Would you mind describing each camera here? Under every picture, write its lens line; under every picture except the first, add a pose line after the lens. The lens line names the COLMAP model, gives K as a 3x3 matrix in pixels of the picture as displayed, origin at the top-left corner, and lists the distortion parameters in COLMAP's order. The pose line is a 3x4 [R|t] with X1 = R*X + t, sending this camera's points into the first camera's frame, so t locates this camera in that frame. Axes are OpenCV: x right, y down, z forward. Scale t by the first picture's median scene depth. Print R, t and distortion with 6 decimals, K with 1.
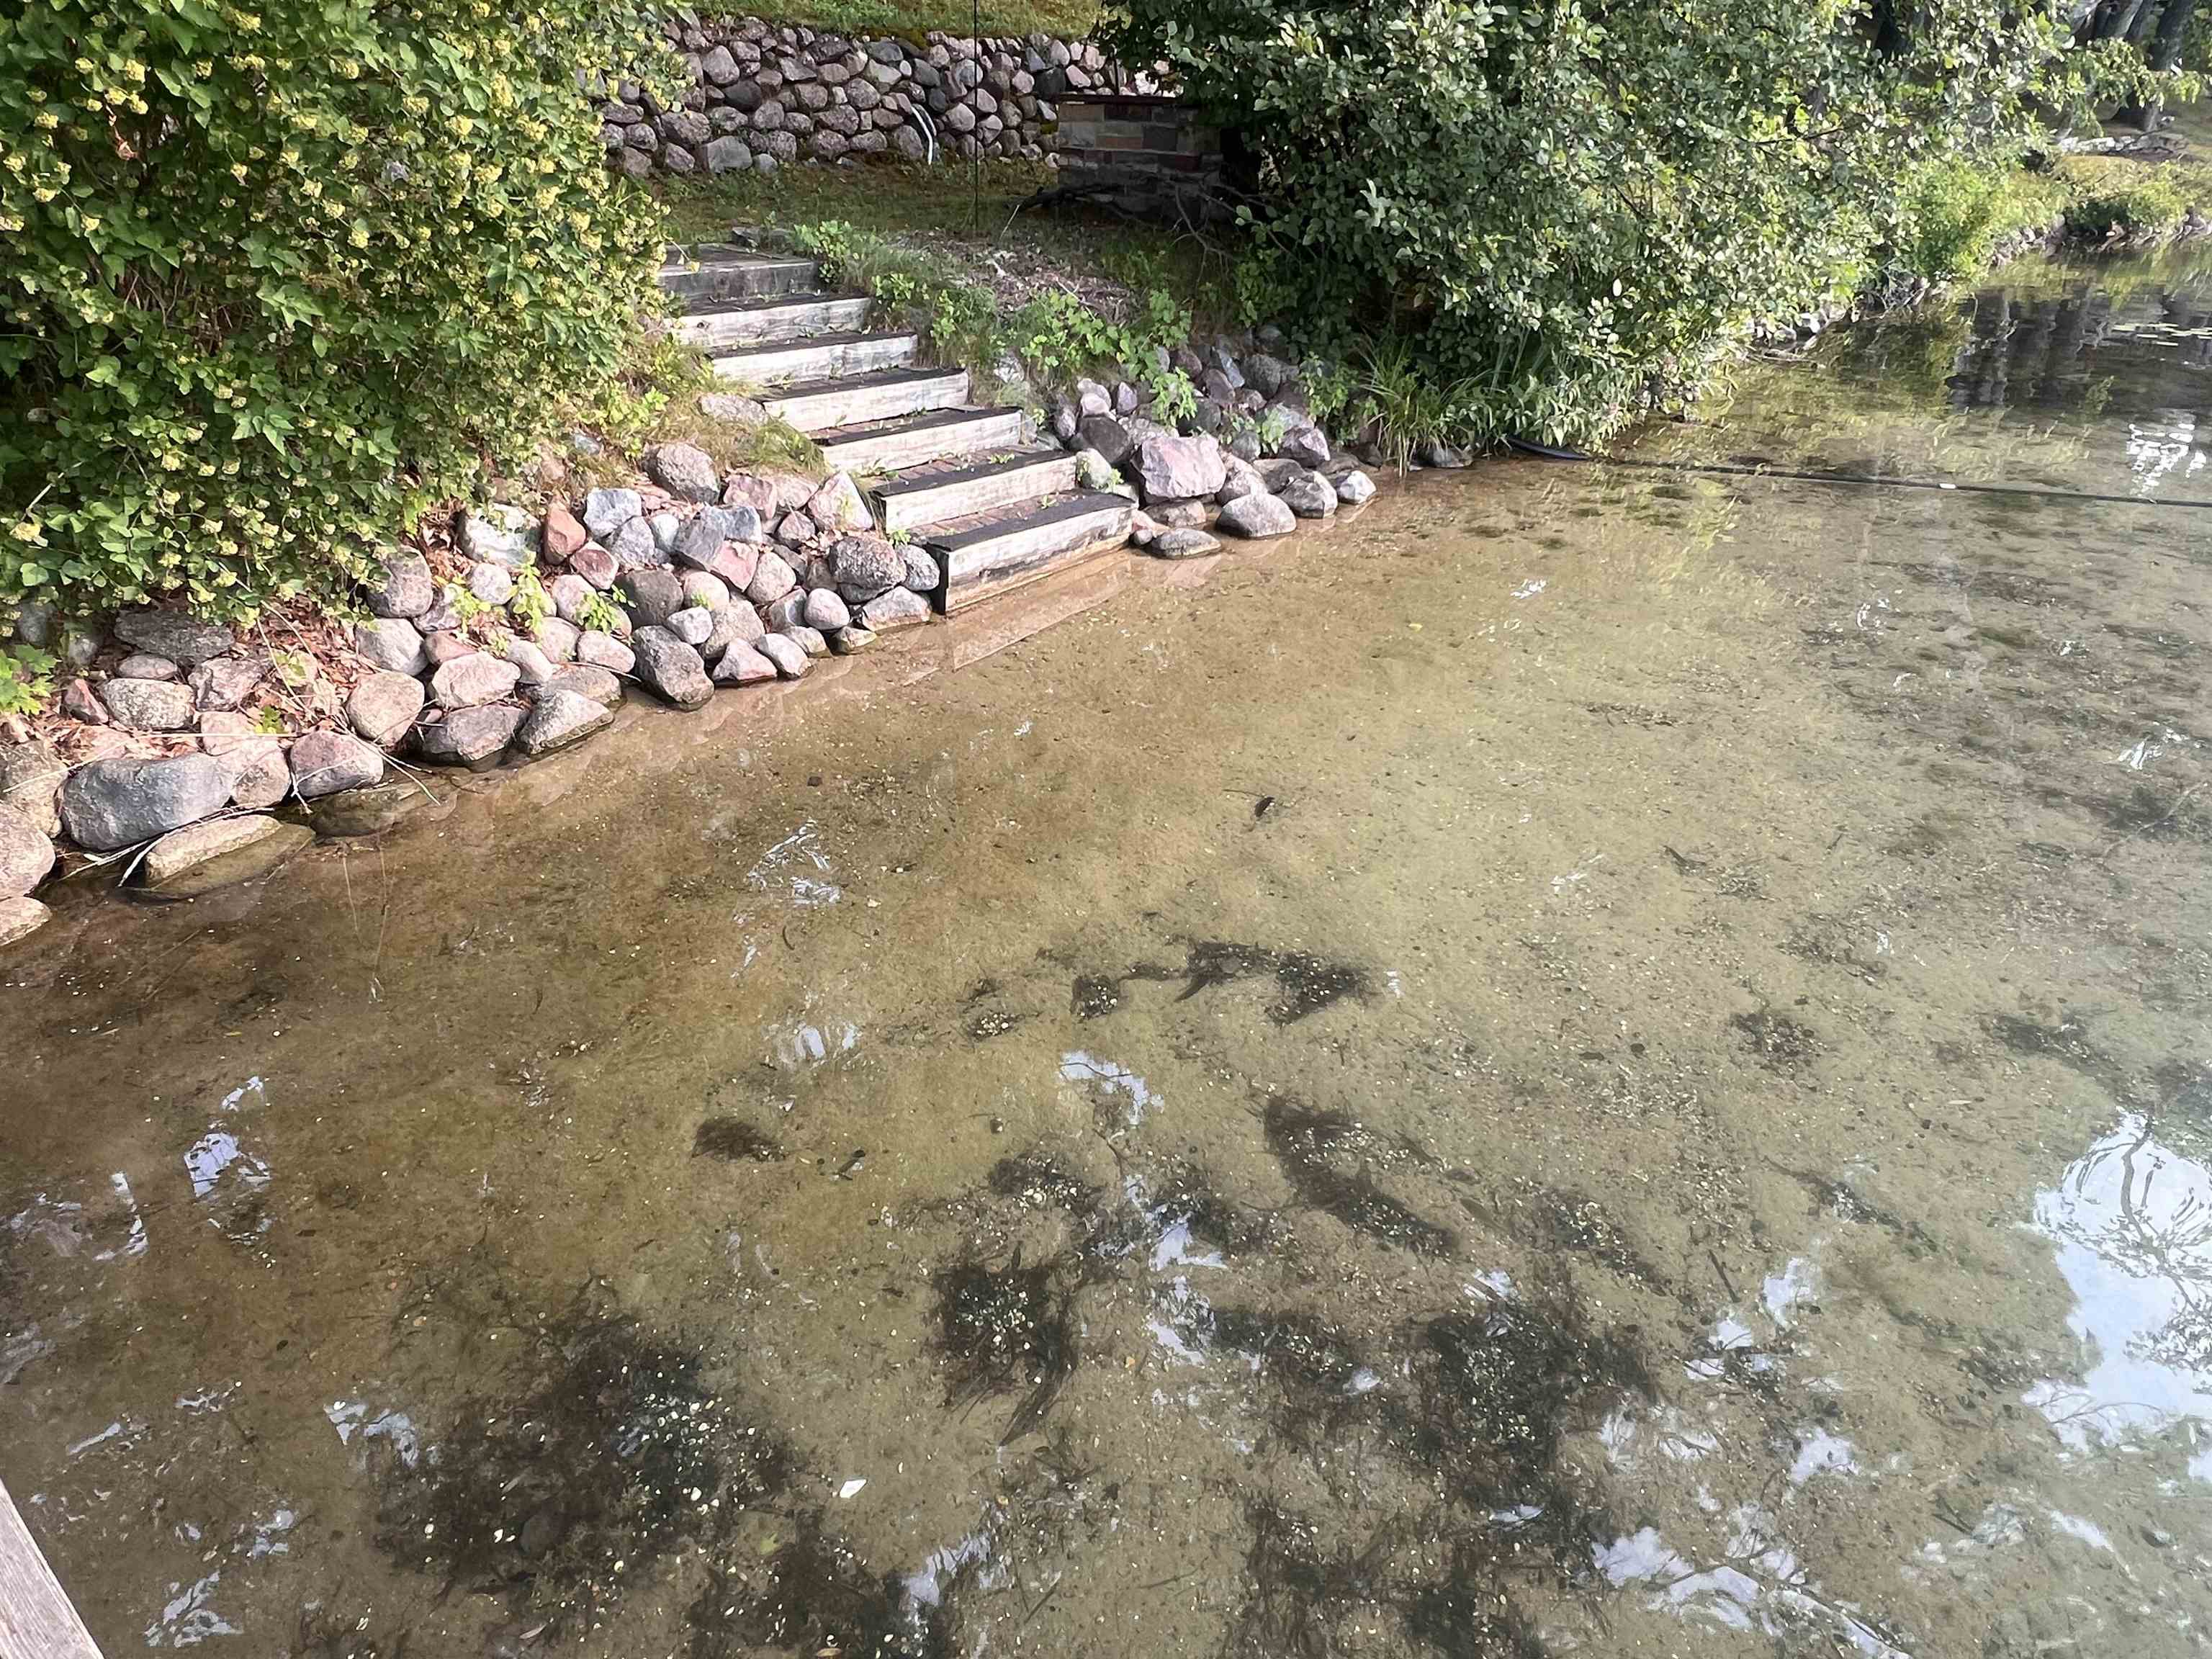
lens RADIAL K [[1303.2, 0, 1105.5], [0, 1303.2, 833.8], [0, 0, 1]] dist [0.009962, 0.002112]
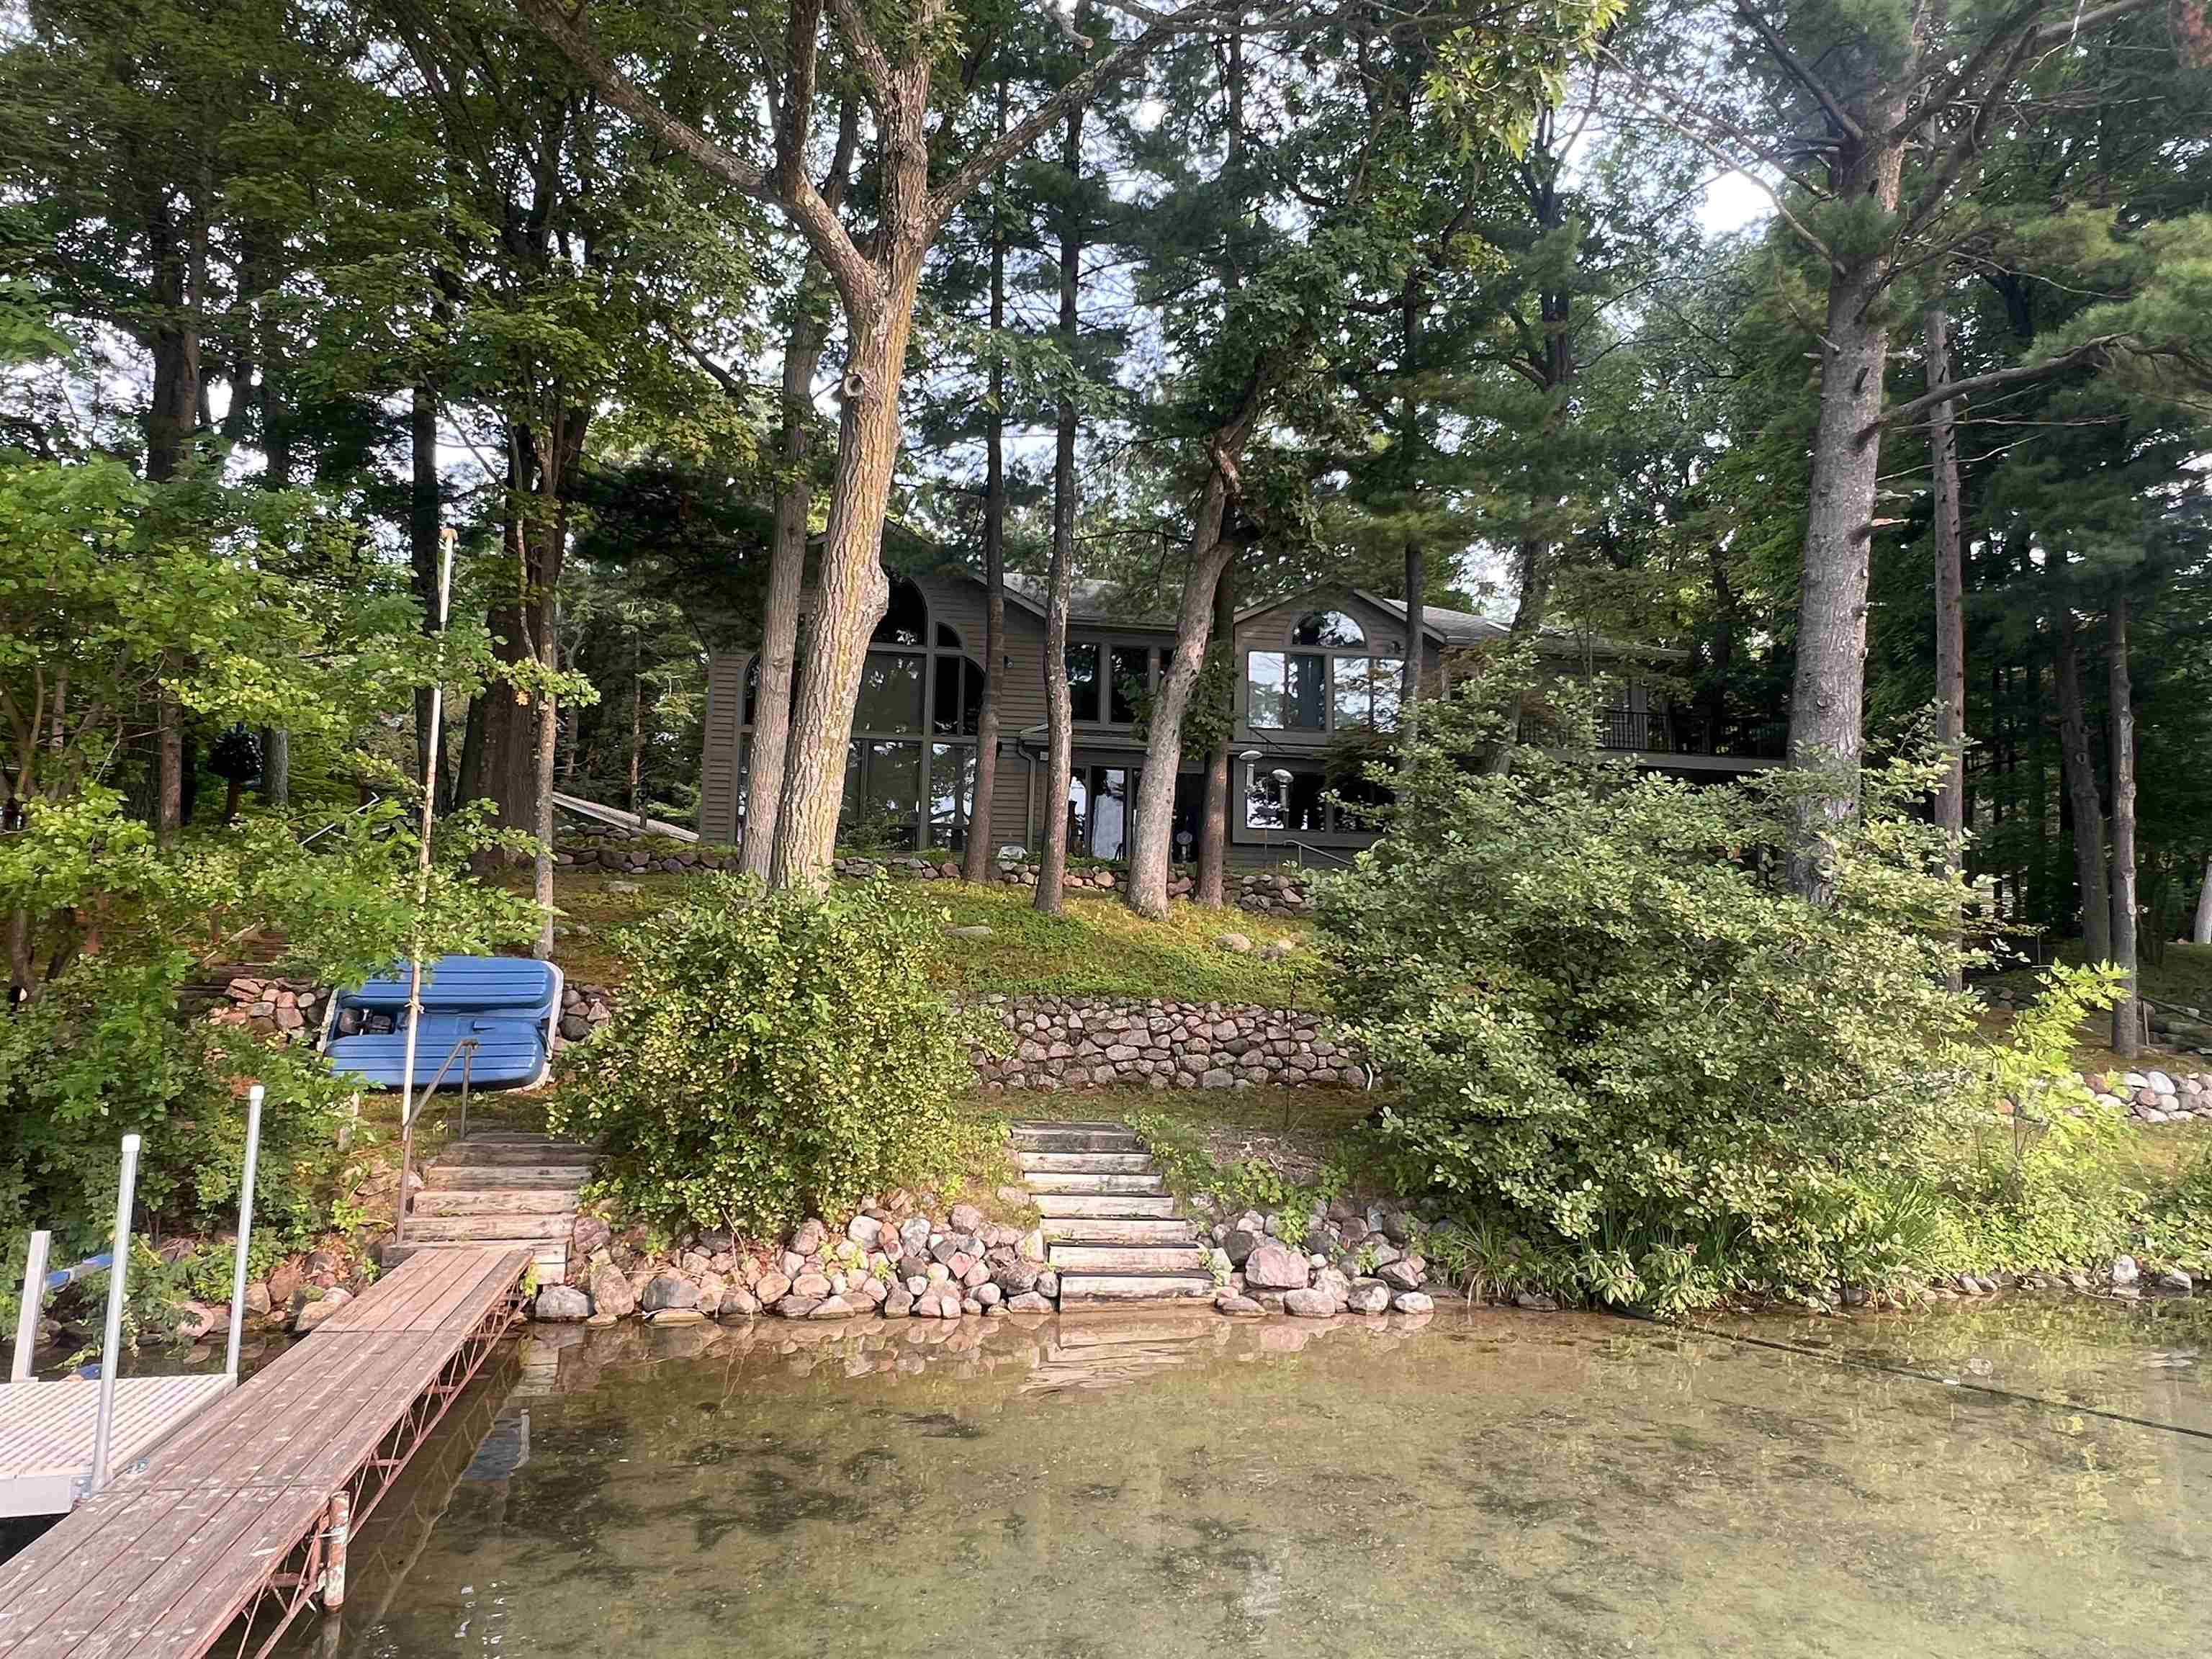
lens RADIAL K [[1303.2, 0, 1107.7], [0, 1303.2, 829.3], [0, 0, 1]] dist [0.009962, 0.002112]
pose [[0.822651, -0.067475, -0.564529, 0.880130], [-0.295561, 0.797463, -0.526019, 0.200250], [0.485684, 0.599583, 0.636091, -0.452284]]
